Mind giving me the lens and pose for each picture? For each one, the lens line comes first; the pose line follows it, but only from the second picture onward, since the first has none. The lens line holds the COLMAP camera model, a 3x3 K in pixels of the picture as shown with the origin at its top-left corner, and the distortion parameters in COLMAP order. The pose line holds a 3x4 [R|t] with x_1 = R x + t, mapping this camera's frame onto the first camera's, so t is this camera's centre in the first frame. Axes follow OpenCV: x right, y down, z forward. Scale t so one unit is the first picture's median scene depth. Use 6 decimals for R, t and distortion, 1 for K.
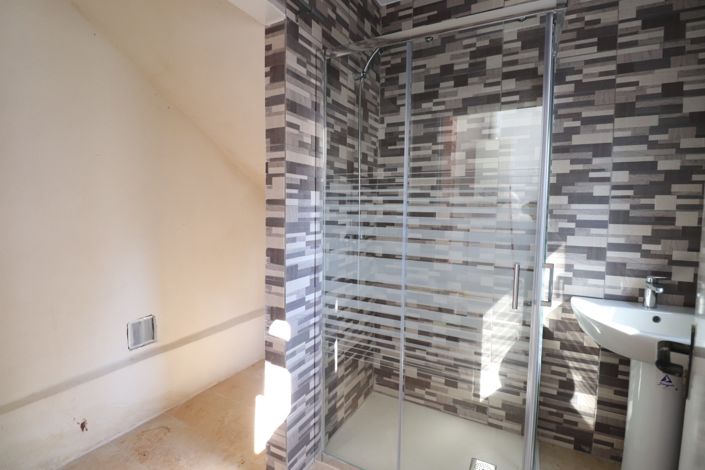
lens RADIAL K [[327.6, 0, 351.4], [0, 327.6, 233.9], [0, 0, 1]] dist [-0.010890, -0.006583]
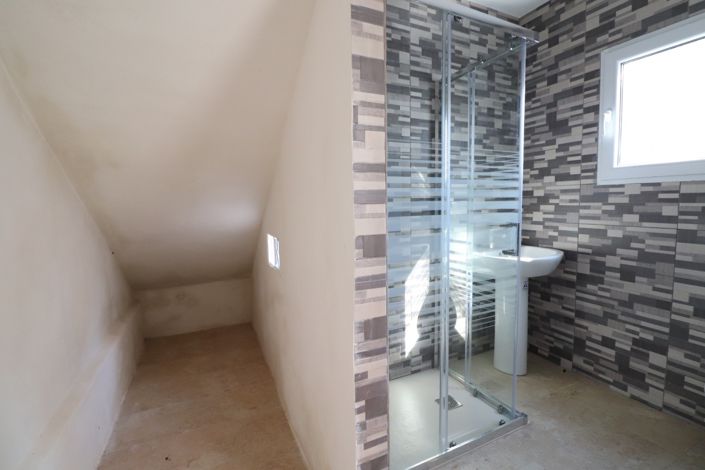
lens RADIAL K [[327.6, 0, 353.3], [0, 327.6, 234.1], [0, 0, 1]] dist [-0.010890, -0.006583]
pose [[0.588228, -0.101539, 0.802295, -0.642135], [0.086384, 0.994299, 0.062504, -0.003457], [-0.804068, 0.032539, 0.593646, 0.489935]]
